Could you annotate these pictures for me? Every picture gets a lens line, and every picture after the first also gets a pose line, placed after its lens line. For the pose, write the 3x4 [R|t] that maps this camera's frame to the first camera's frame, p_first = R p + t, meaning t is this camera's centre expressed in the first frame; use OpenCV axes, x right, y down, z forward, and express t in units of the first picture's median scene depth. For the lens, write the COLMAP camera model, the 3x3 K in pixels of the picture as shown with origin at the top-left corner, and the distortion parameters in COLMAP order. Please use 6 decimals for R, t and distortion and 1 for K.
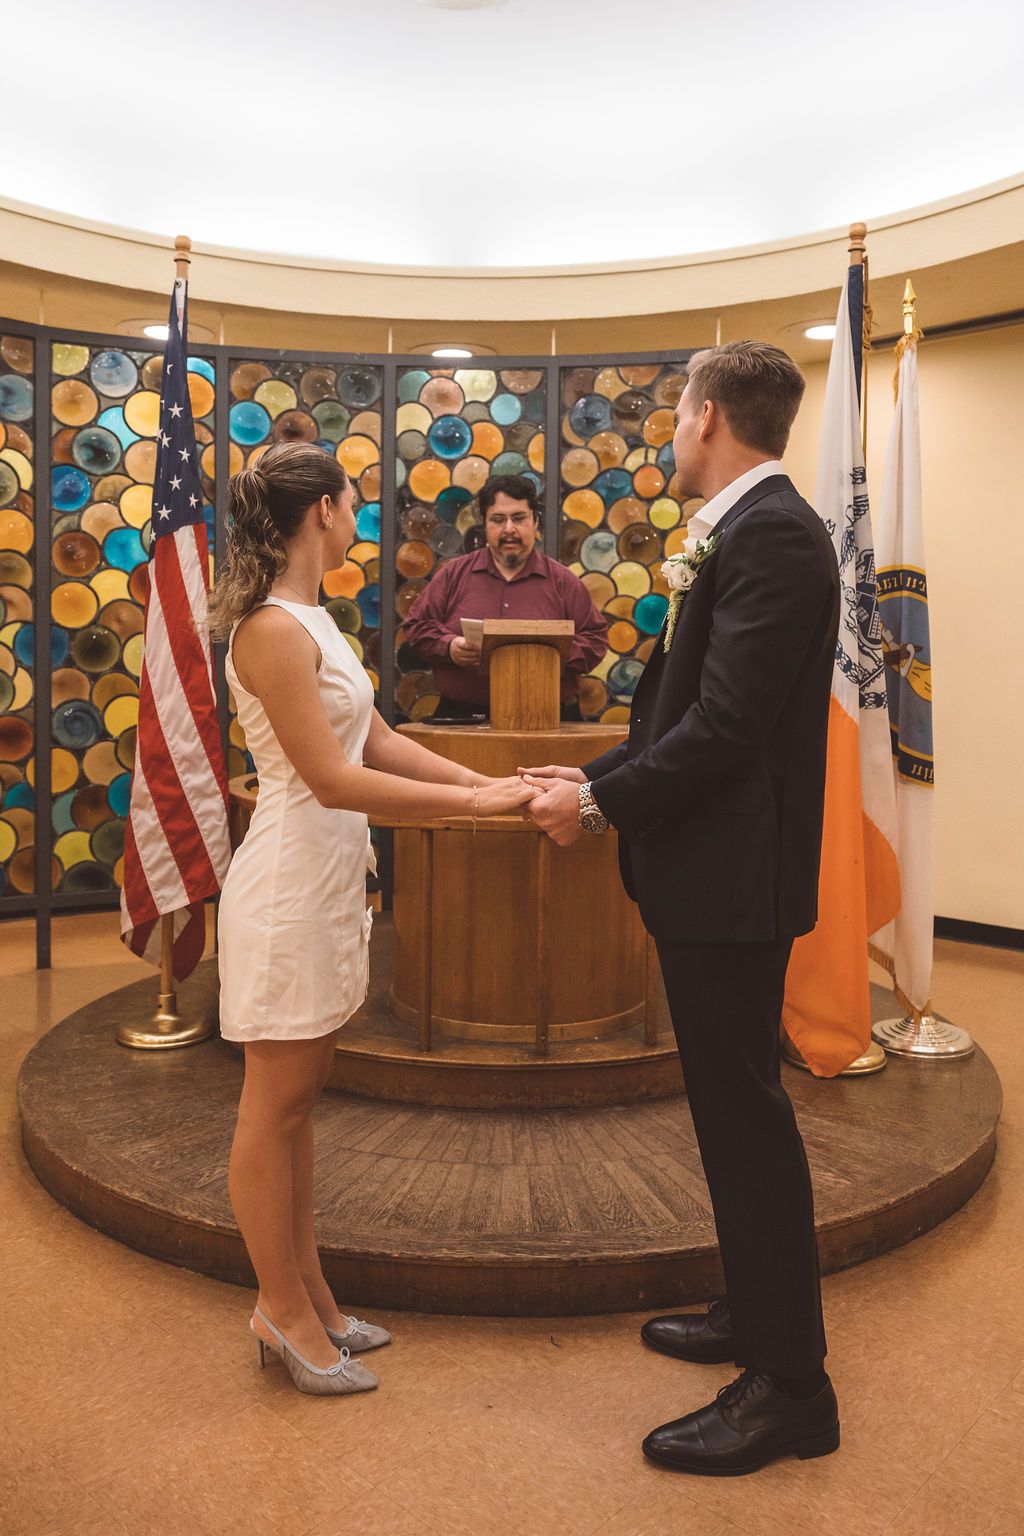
lens RADIAL K [[1166.8, 0, 523.5], [0, 1166.8, 688.9], [0, 0, 1]] dist [0.018929, -0.008034]
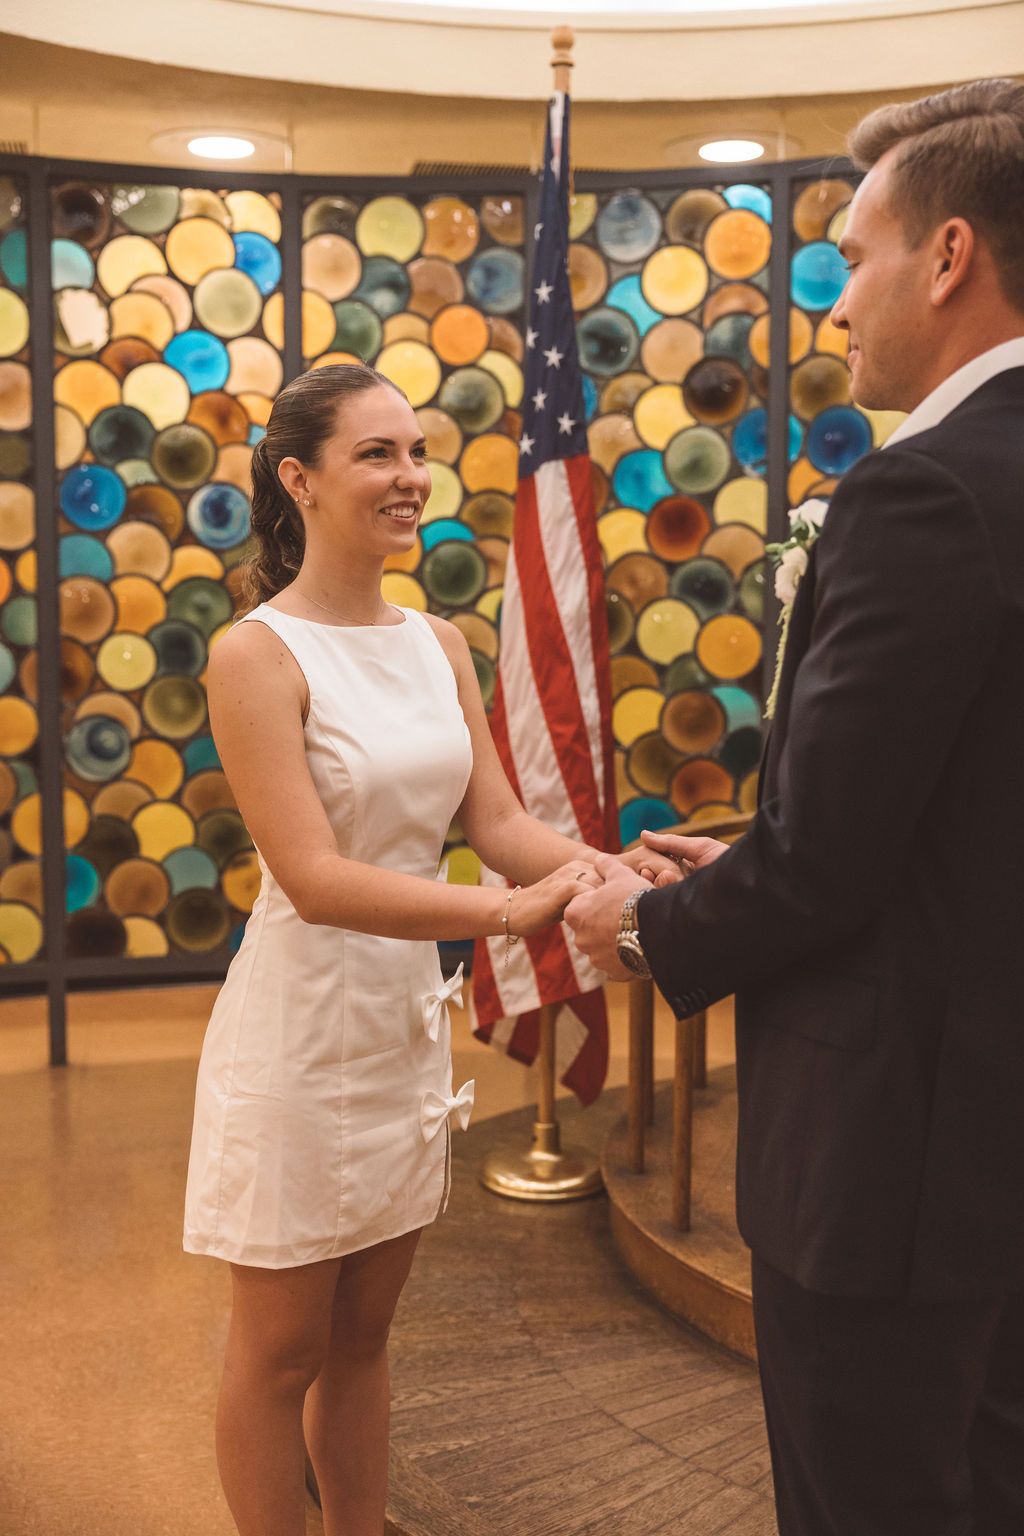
lens RADIAL K [[1693.8, 0, 514.4], [0, 1693.8, 769.0], [0, 0, 1]] dist [0.000694, 0.000000]
pose [[0.821801, 0.053462, -0.567261, 0.267474], [-0.009584, 0.996744, 0.080055, -0.039388], [0.569694, -0.060352, 0.819638, 0.163779]]
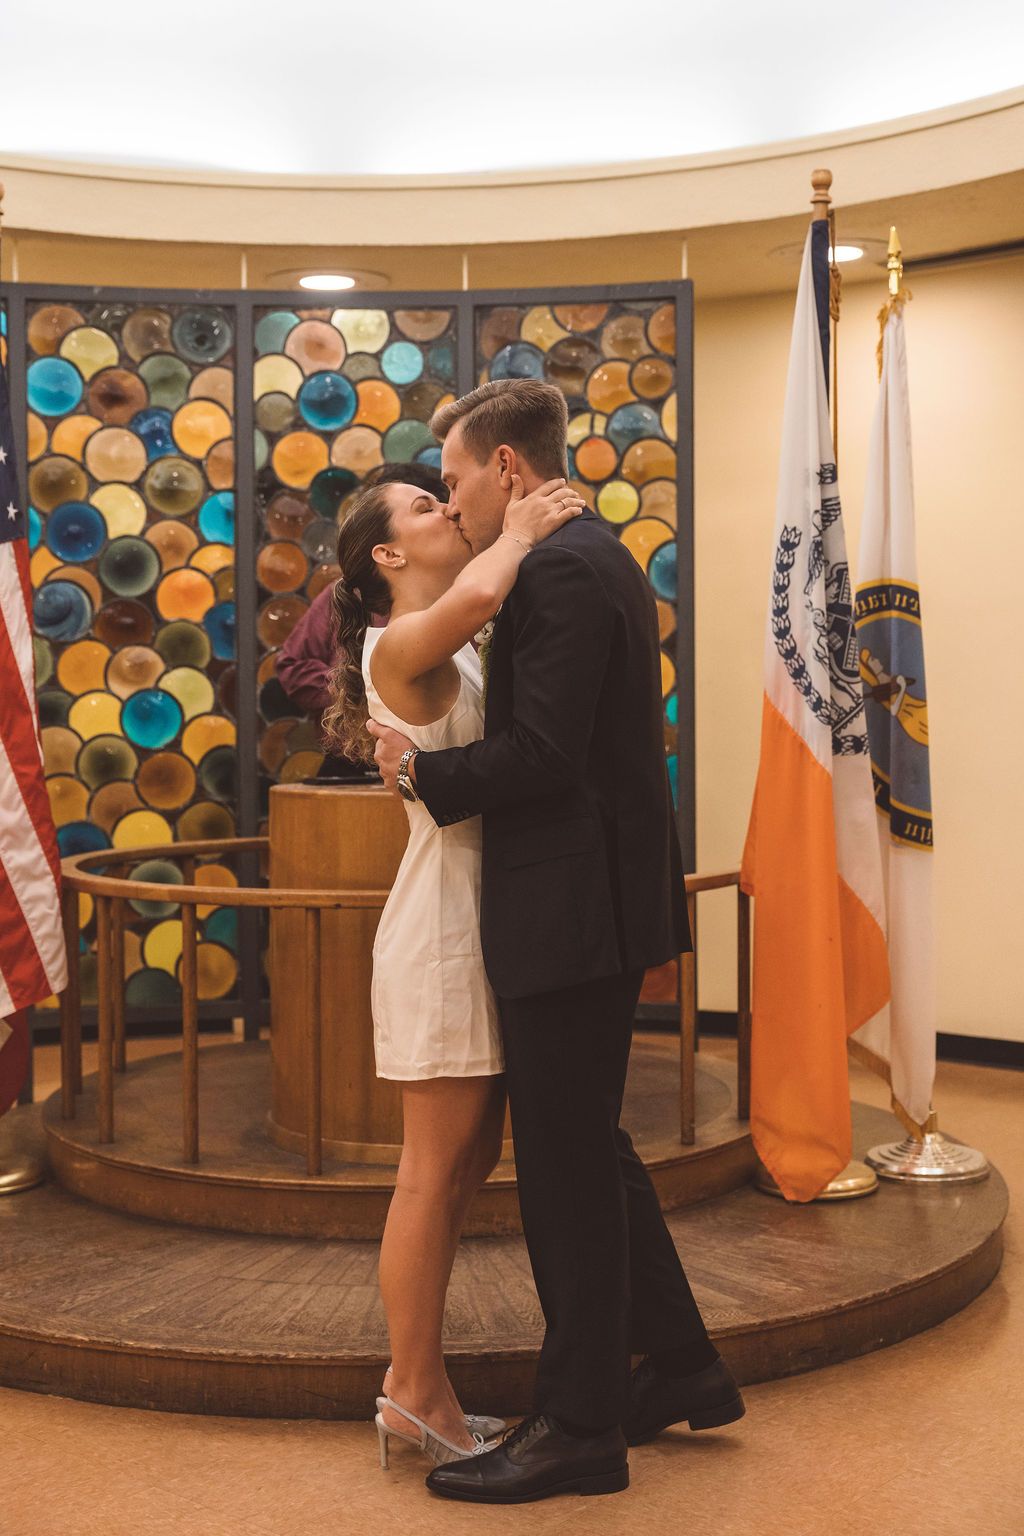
lens RADIAL K [[1933.9, 0, 518.6], [0, 1933.9, 729.0], [0, 0, 1]] dist [0.005723, 0.000000]
pose [[0.999150, -0.016521, 0.037773, 0.012592], [0.016823, 0.999829, -0.007696, 0.004856], [-0.037639, 0.008325, 0.999257, -0.343808]]
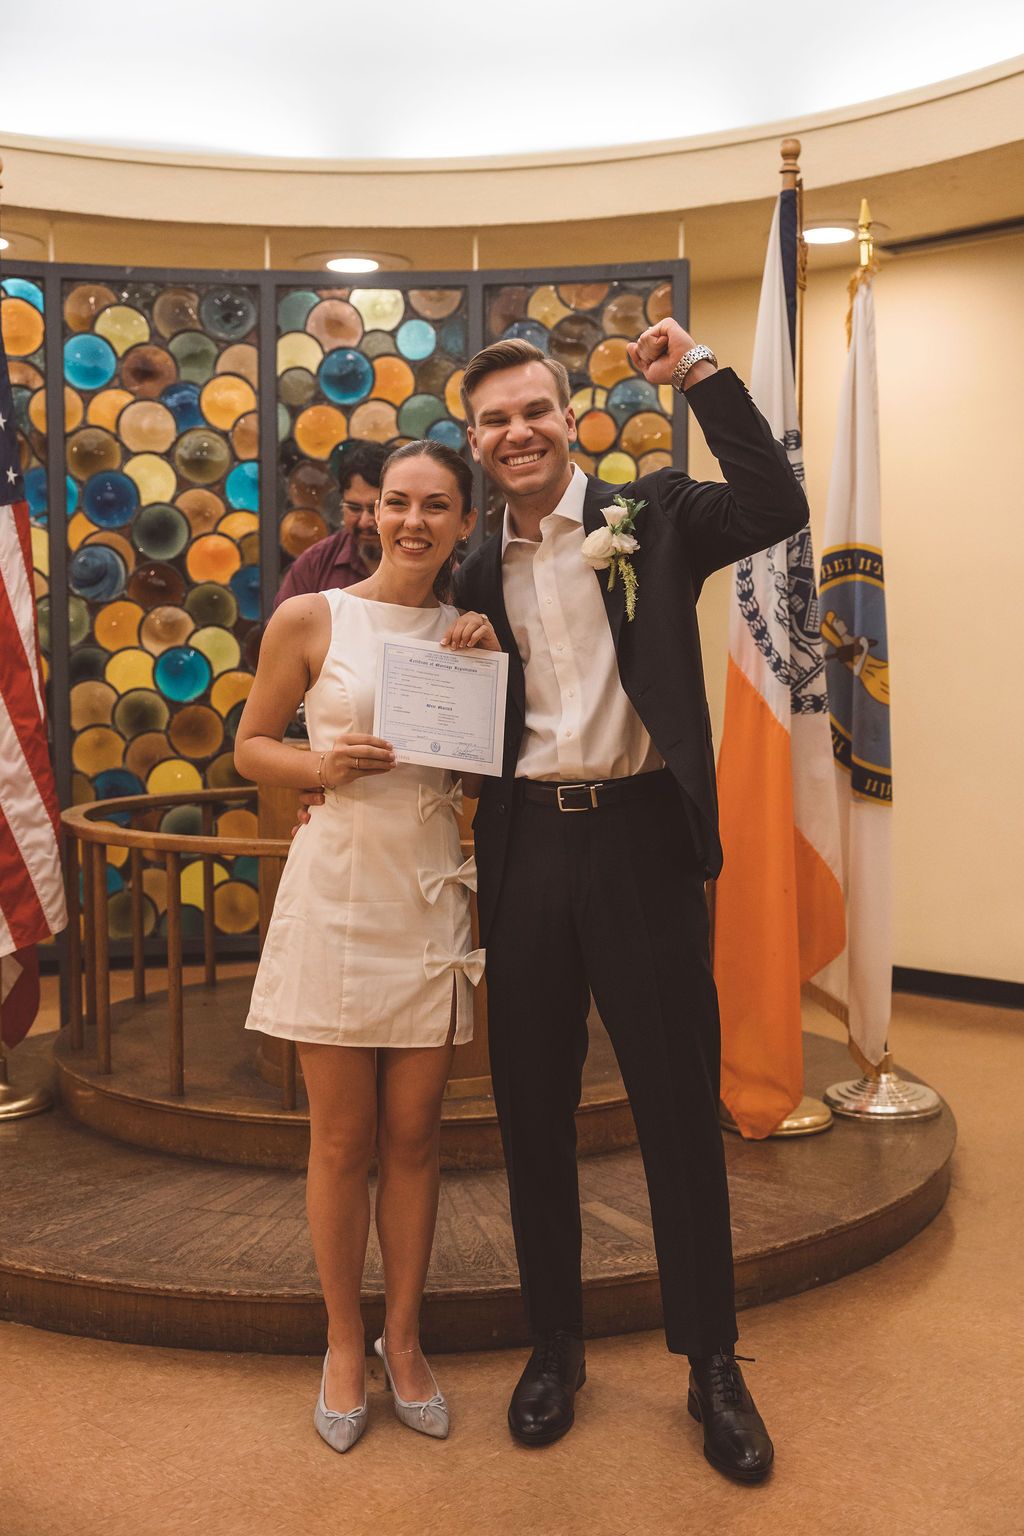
lens RADIAL K [[1695.4, 0, 543.0], [0, 1695.4, 771.8], [0, 0, 1]] dist [0.002379, 0.000000]
pose [[0.999908, -0.010932, 0.007987, 0.088721], [0.010572, 0.998984, 0.043811, 0.002738], [-0.008458, -0.043723, 0.999008, -0.233151]]
